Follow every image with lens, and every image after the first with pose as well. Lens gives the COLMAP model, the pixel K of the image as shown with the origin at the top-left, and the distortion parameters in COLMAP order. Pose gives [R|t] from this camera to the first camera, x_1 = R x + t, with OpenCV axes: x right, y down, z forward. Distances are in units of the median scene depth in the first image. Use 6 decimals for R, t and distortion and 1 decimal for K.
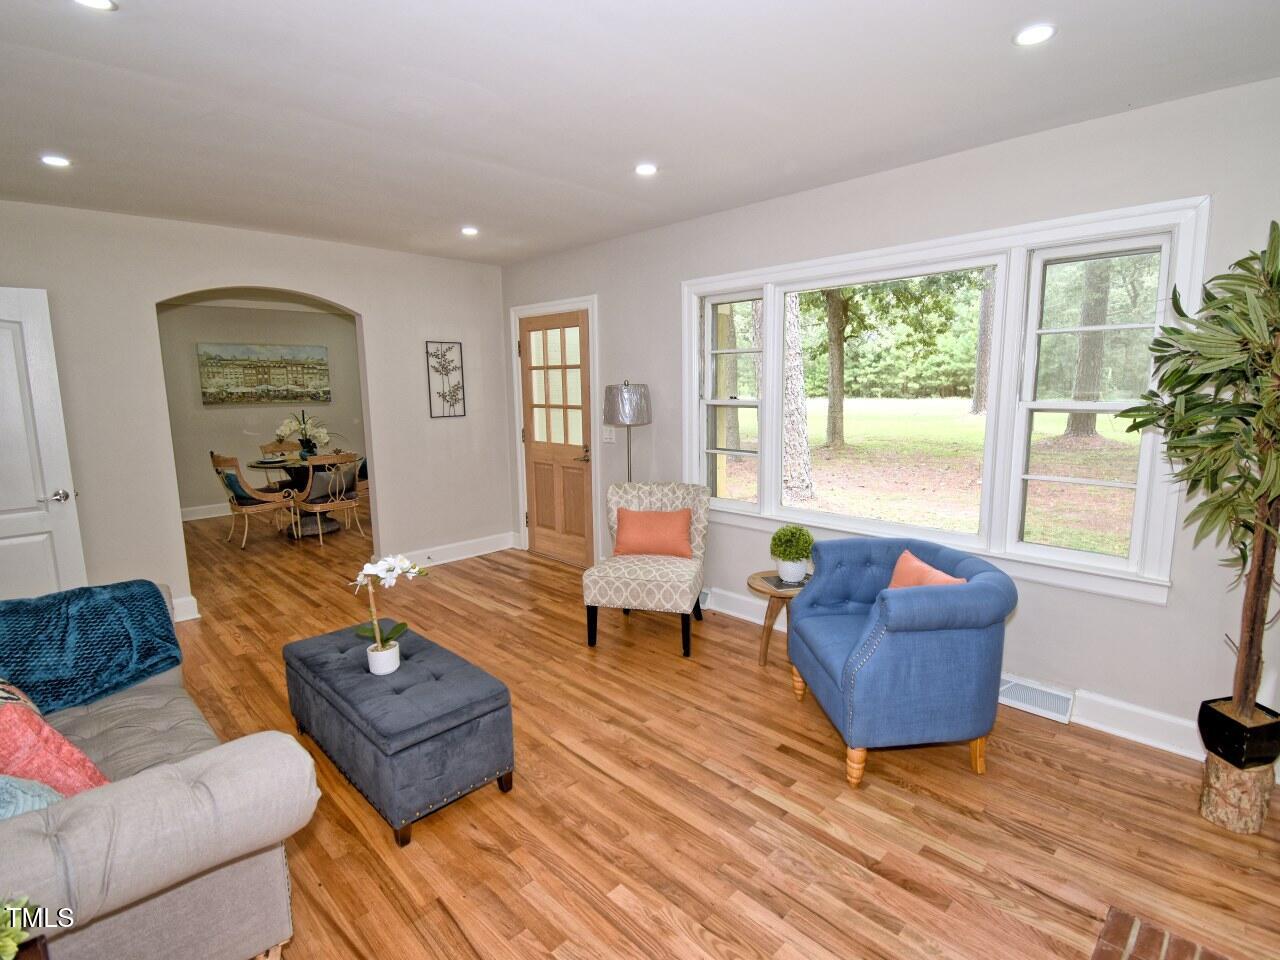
lens RADIAL K [[635.7, 0, 645.0], [0, 635.7, 478.9], [0, 0, 1]] dist [0.028100, -0.033090]
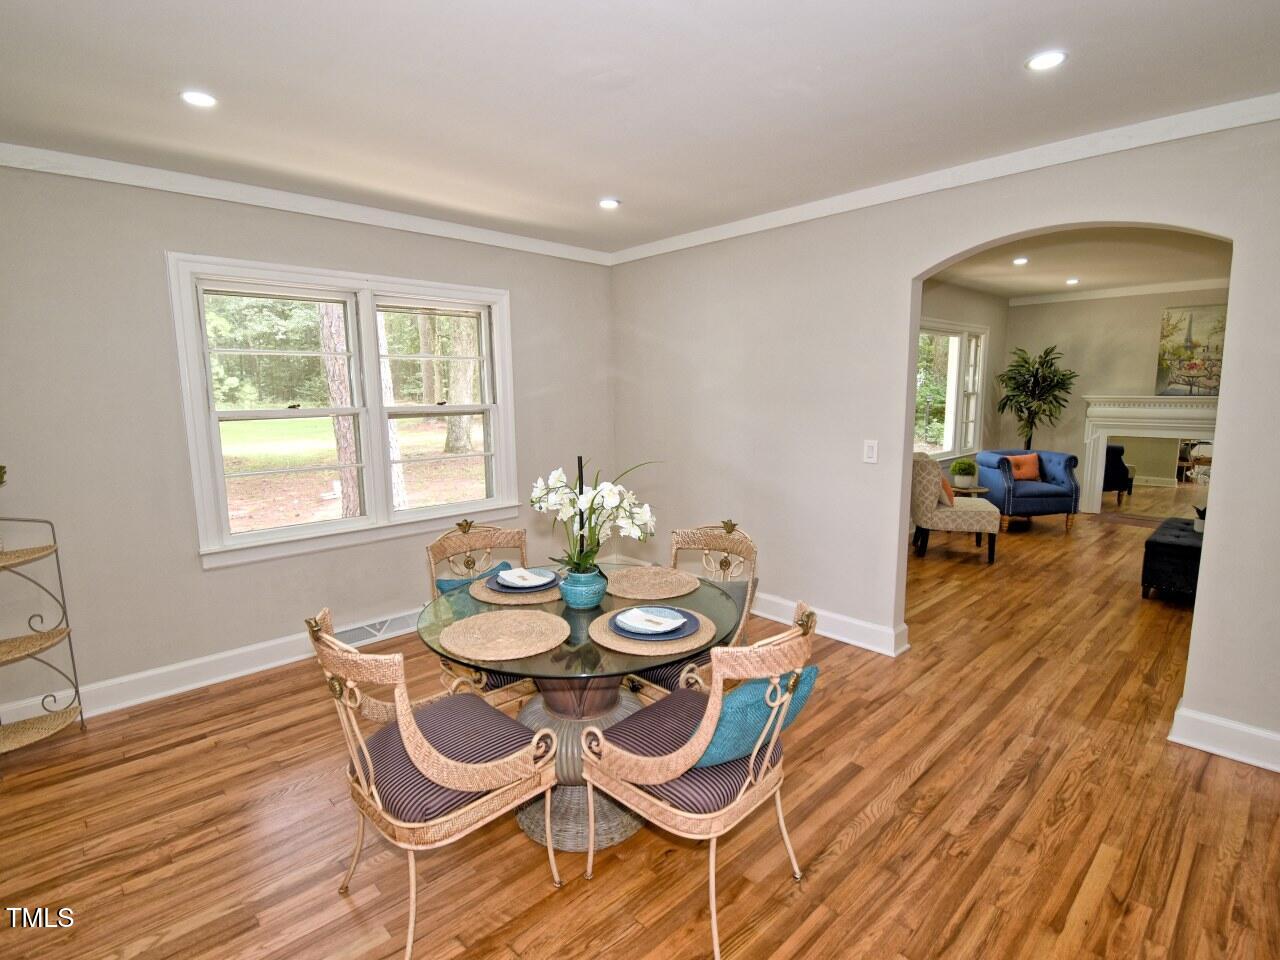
lens RADIAL K [[635.7, 0, 645.0], [0, 635.7, 478.9], [0, 0, 1]] dist [0.028100, -0.033090]
pose [[0.018412, -0.129281, 0.991437, -1.415868], [0.161292, 0.979001, 0.124664, -0.217474], [-0.986735, 0.157616, 0.038878, 1.574274]]
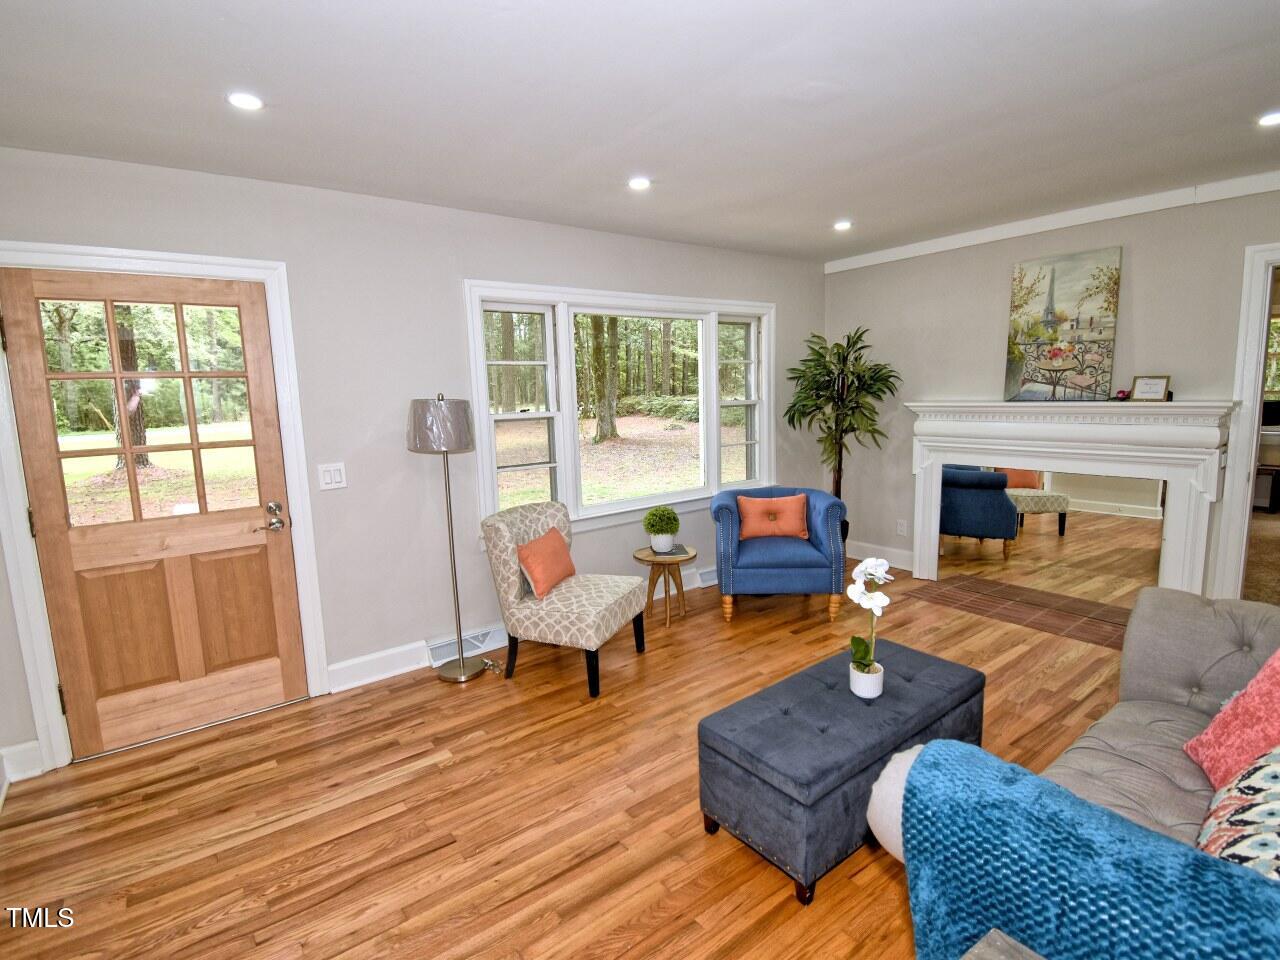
lens RADIAL K [[635.7, 0, 645.0], [0, 635.7, 478.9], [0, 0, 1]] dist [0.028100, -0.033090]
pose [[0.128339, -0.134808, 0.982525, -0.820938], [0.178502, 0.977678, 0.110827, -0.101773], [-0.975534, 0.161159, 0.149538, 0.702669]]
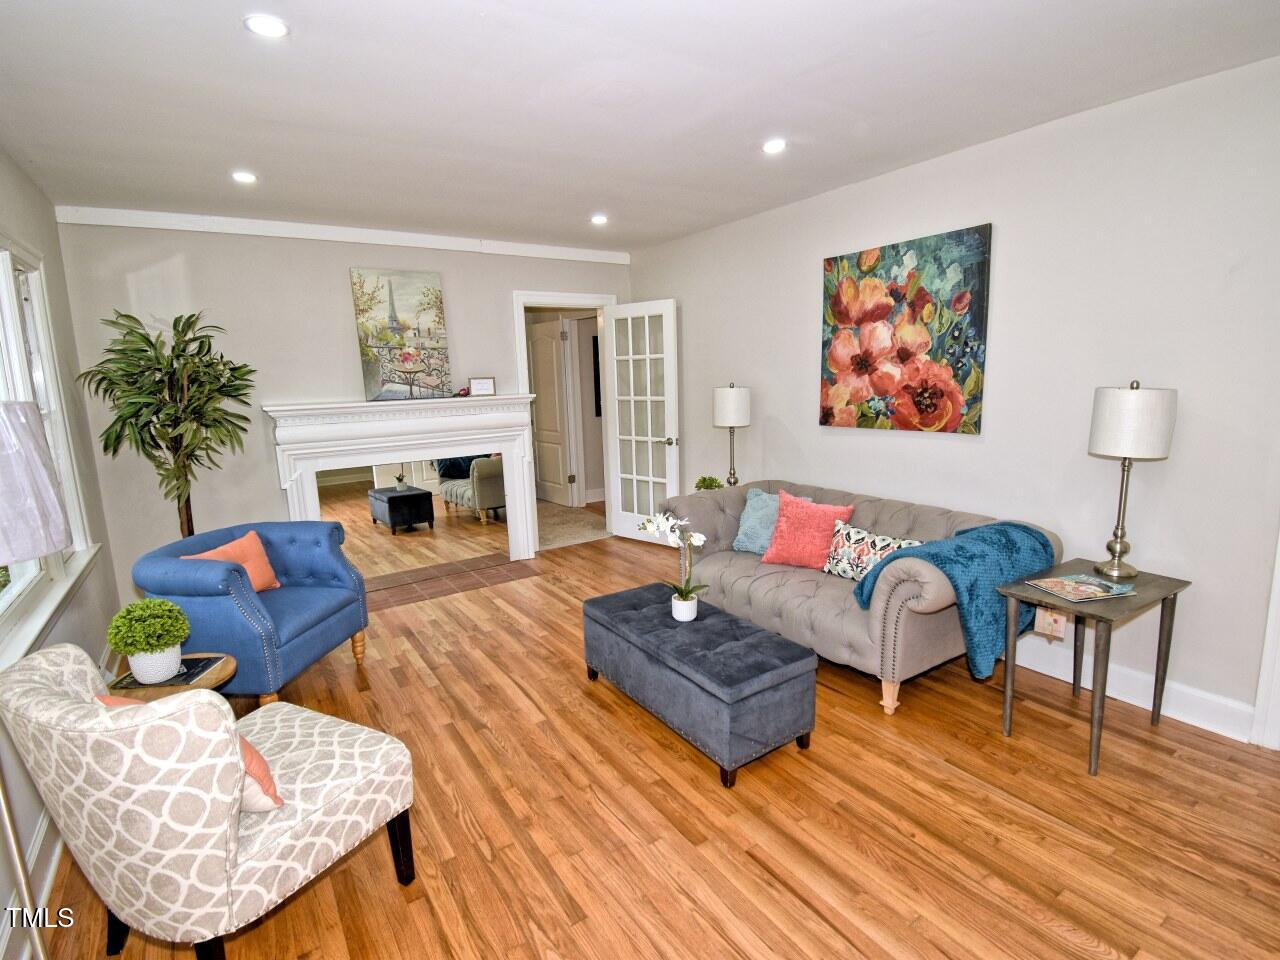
lens RADIAL K [[635.7, 0, 645.0], [0, 635.7, 478.9], [0, 0, 1]] dist [0.028100, -0.033090]
pose [[-0.980912, 0.008503, 0.194264, -0.350303], [0.069006, 0.949241, 0.306888, -0.183143], [-0.181794, 0.314436, -0.931709, 1.251098]]
